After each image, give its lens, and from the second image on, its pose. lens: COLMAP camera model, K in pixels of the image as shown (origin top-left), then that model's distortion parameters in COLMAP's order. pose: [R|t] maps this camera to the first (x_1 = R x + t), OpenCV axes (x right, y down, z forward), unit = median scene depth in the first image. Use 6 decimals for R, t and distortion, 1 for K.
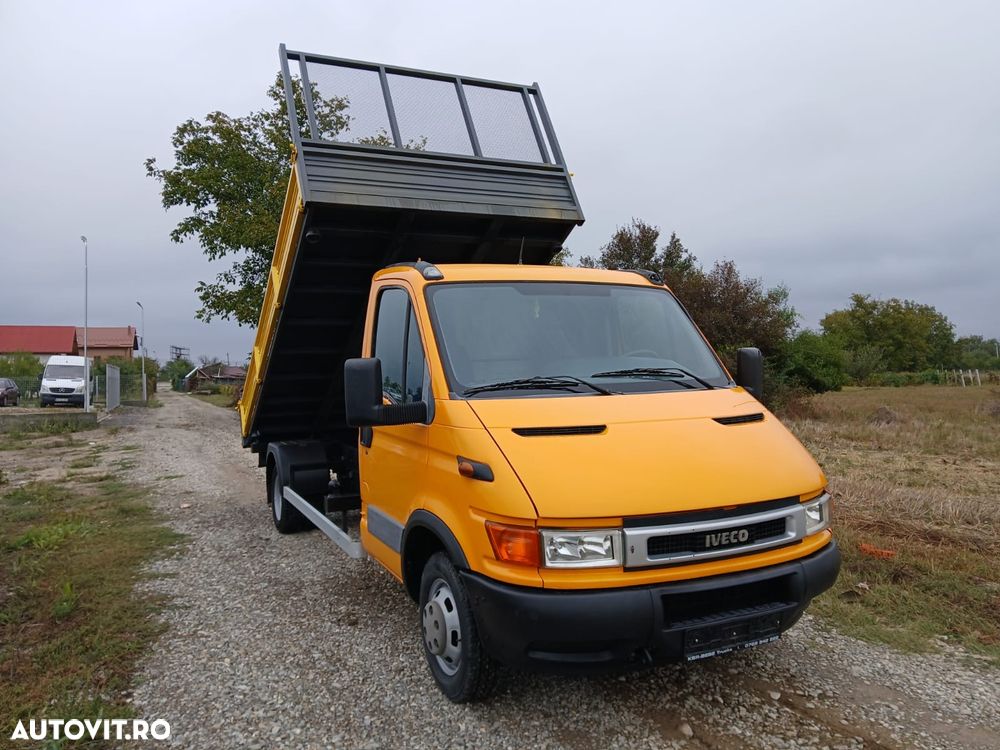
lens RADIAL K [[775.1, 0, 489.6], [0, 775.1, 357.7], [0, 0, 1]] dist [0.071260, -0.124417]
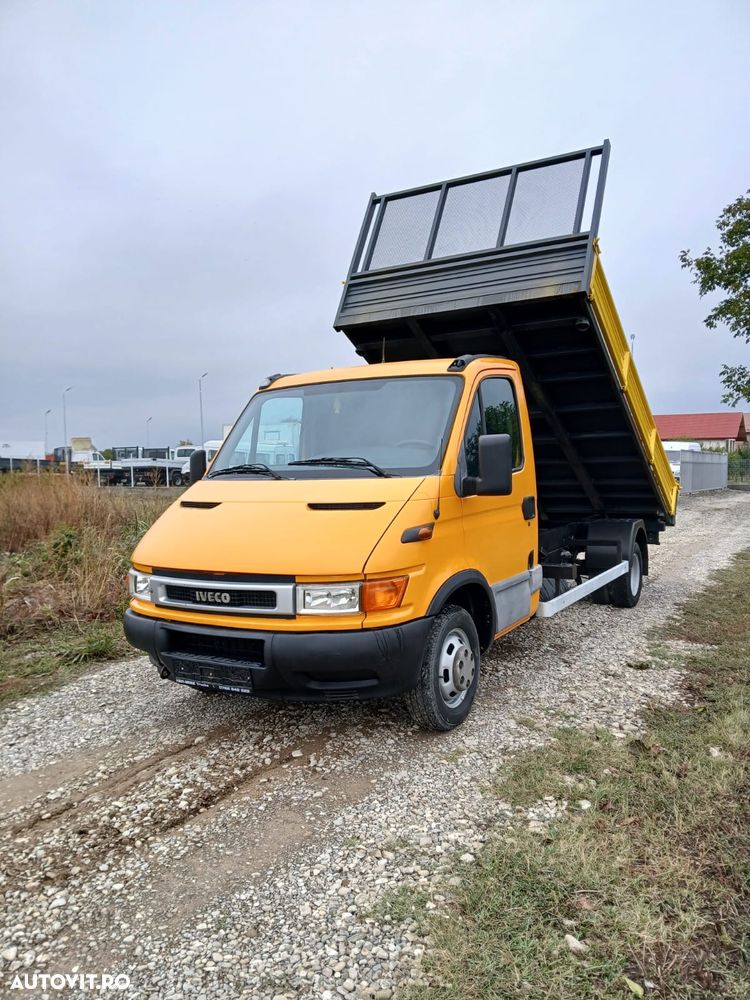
lens RADIAL K [[763.2, 0, 377.4], [0, 763.2, 503.0], [0, 0, 1]] dist [0.084916, -0.173795]
pose [[0.565837, 0.051048, -0.822936, 0.765605], [0.014212, 0.997329, 0.071638, 0.001101], [0.824395, -0.052231, 0.563600, 0.291833]]
